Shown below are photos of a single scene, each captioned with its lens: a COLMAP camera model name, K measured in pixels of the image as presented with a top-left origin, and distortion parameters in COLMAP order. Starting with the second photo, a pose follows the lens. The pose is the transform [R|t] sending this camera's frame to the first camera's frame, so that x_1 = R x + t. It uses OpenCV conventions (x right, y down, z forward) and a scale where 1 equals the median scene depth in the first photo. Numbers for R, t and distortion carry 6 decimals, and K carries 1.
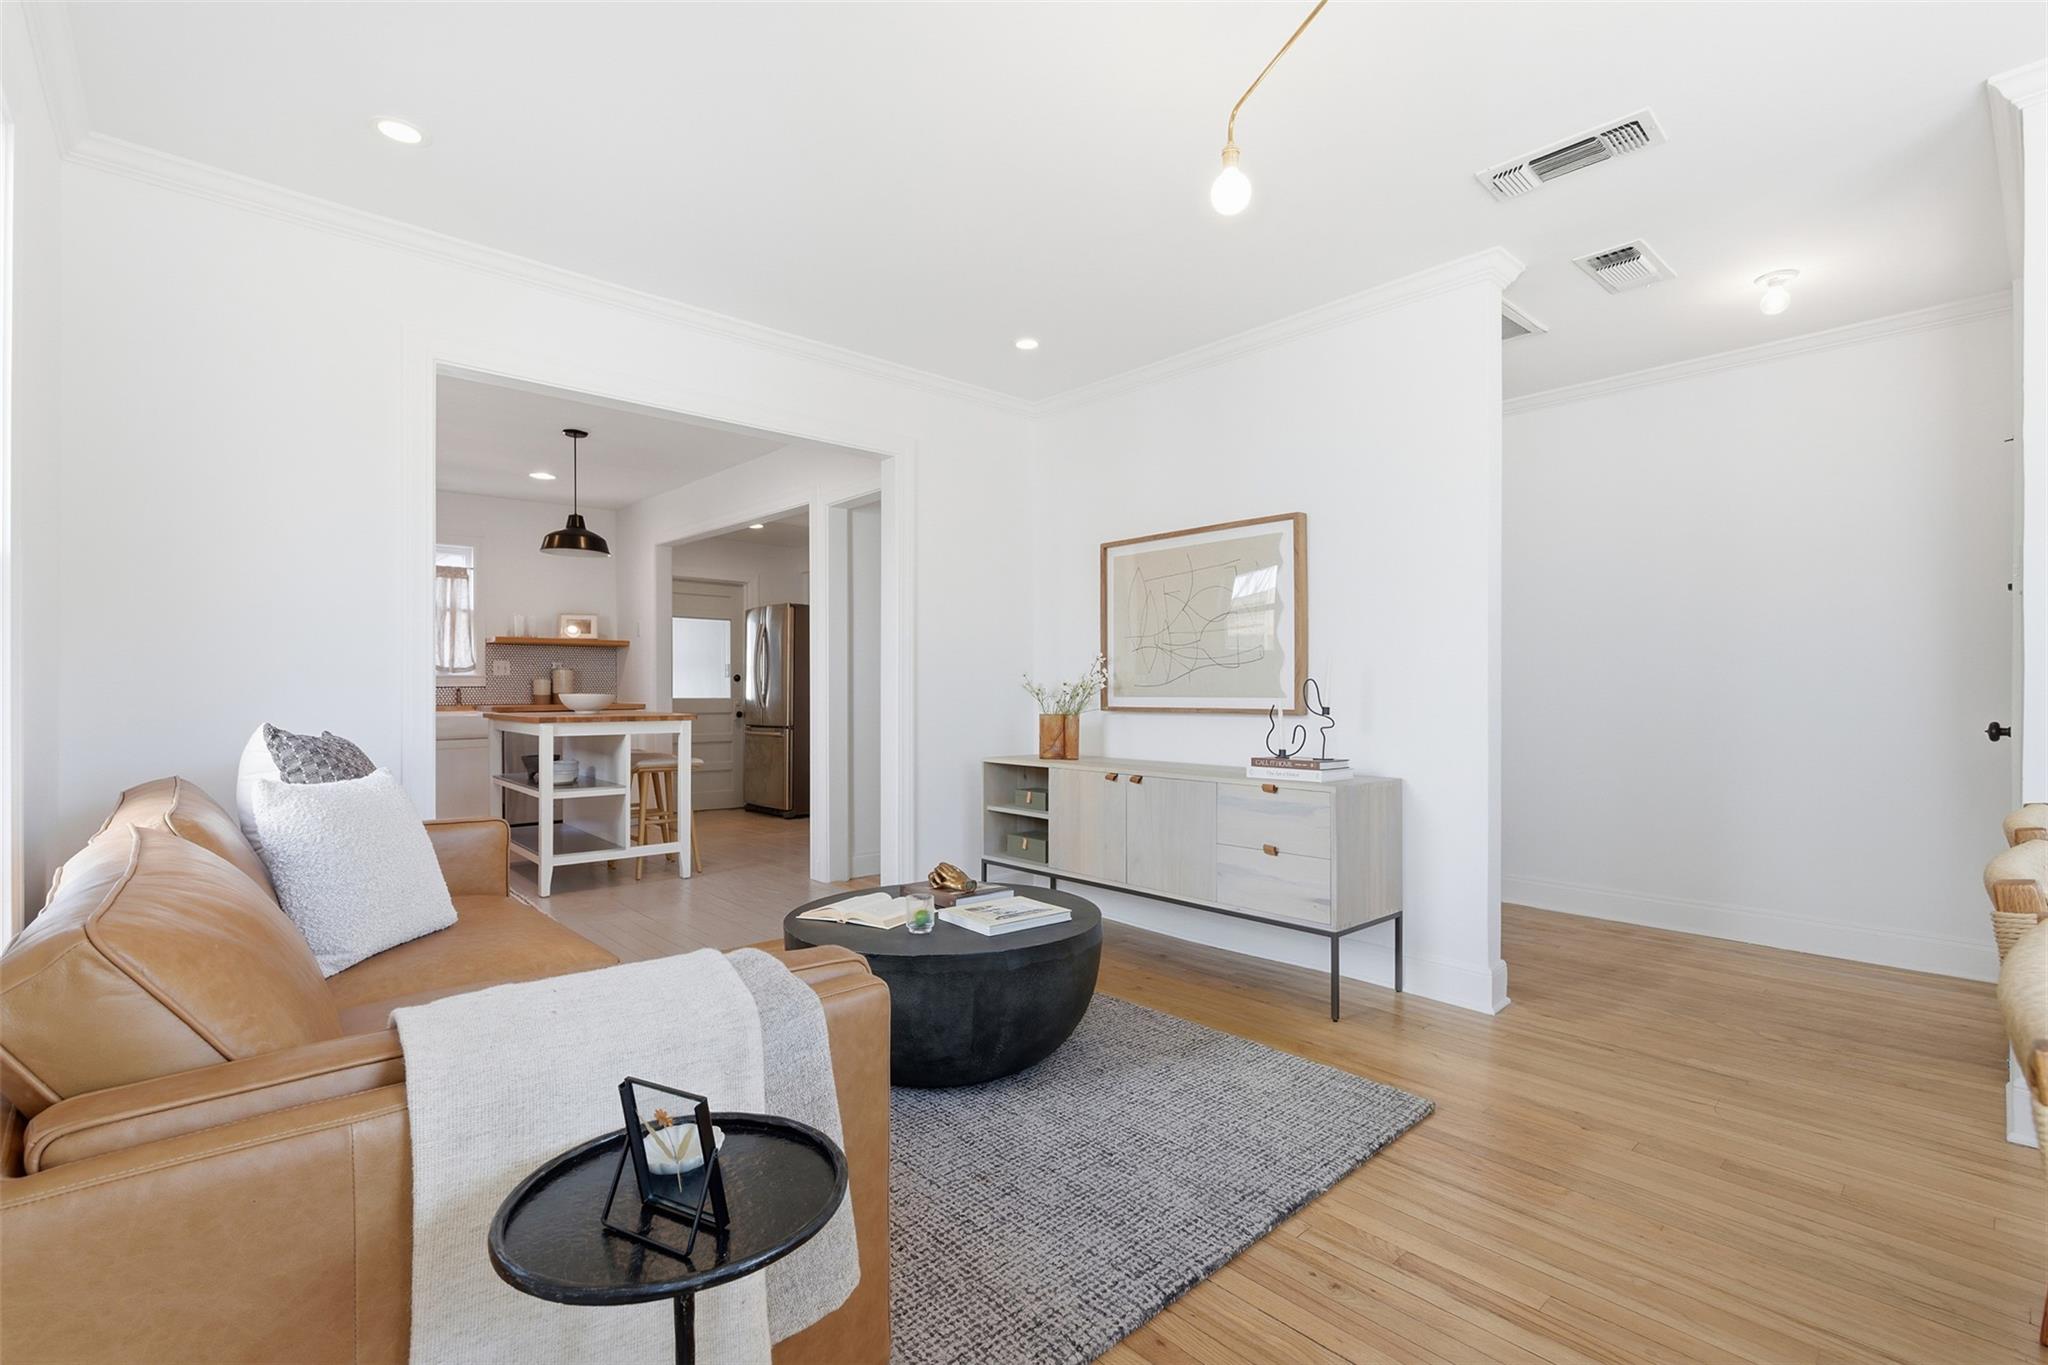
lens RADIAL K [[910.5, 0, 1025.5], [0, 910.5, 687.0], [0, 0, 1]] dist [0.002194, 0.000181]
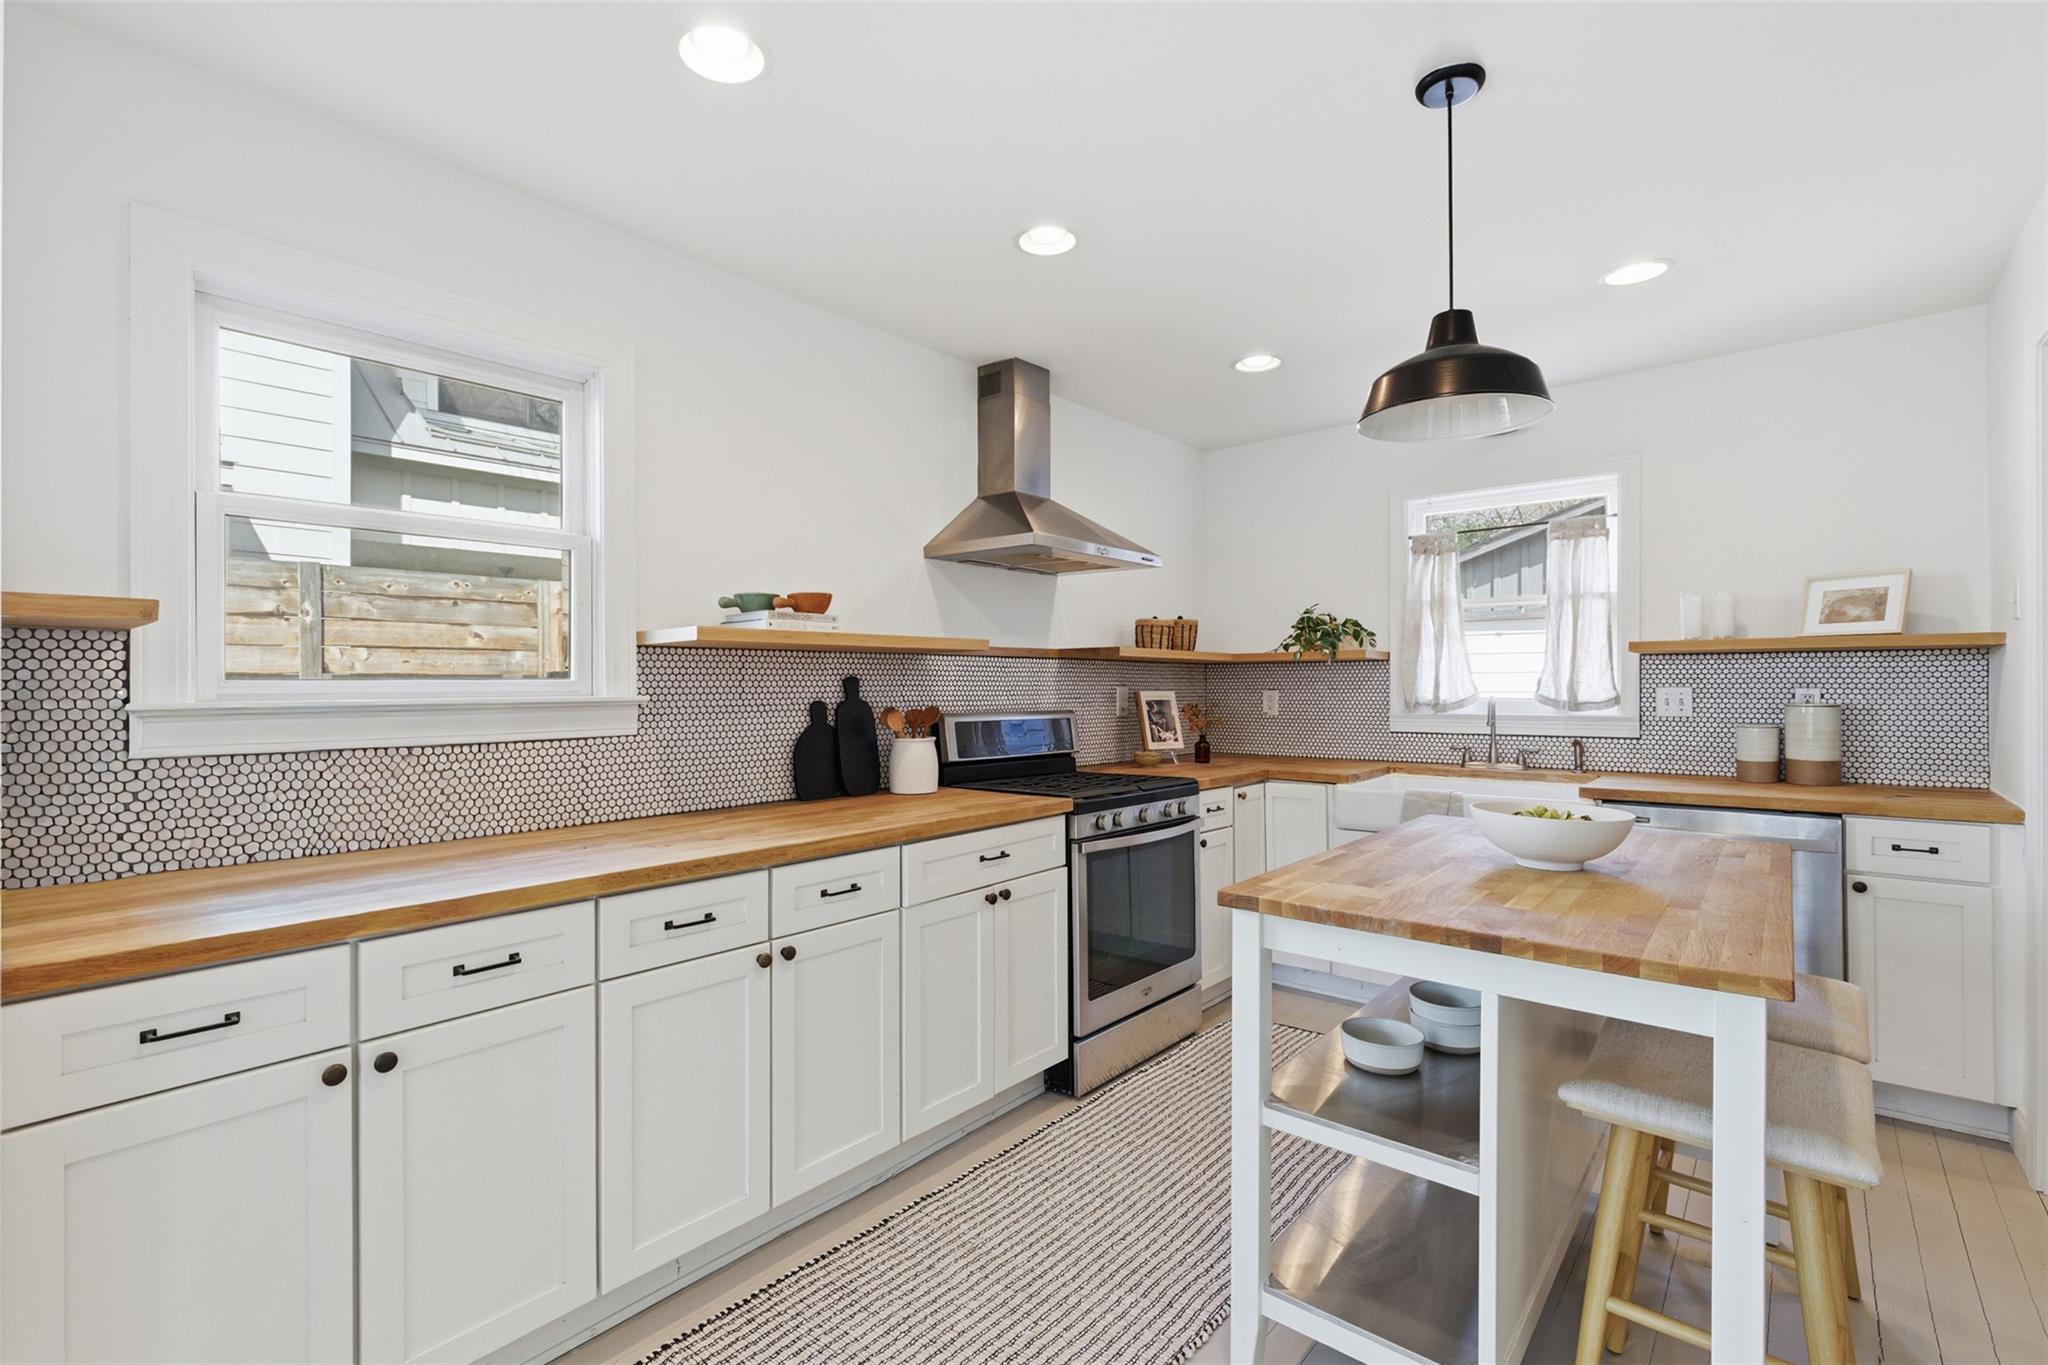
lens RADIAL K [[910.5, 0, 1024.7], [0, 910.5, 682.3], [0, 0, 1]] dist [0.002194, 0.000181]
pose [[0.125318, 0.001430, -0.992116, -0.121148], [0.004284, 0.999989, 0.001982, -0.034870], [0.992107, -0.004499, 0.125310, 0.590855]]
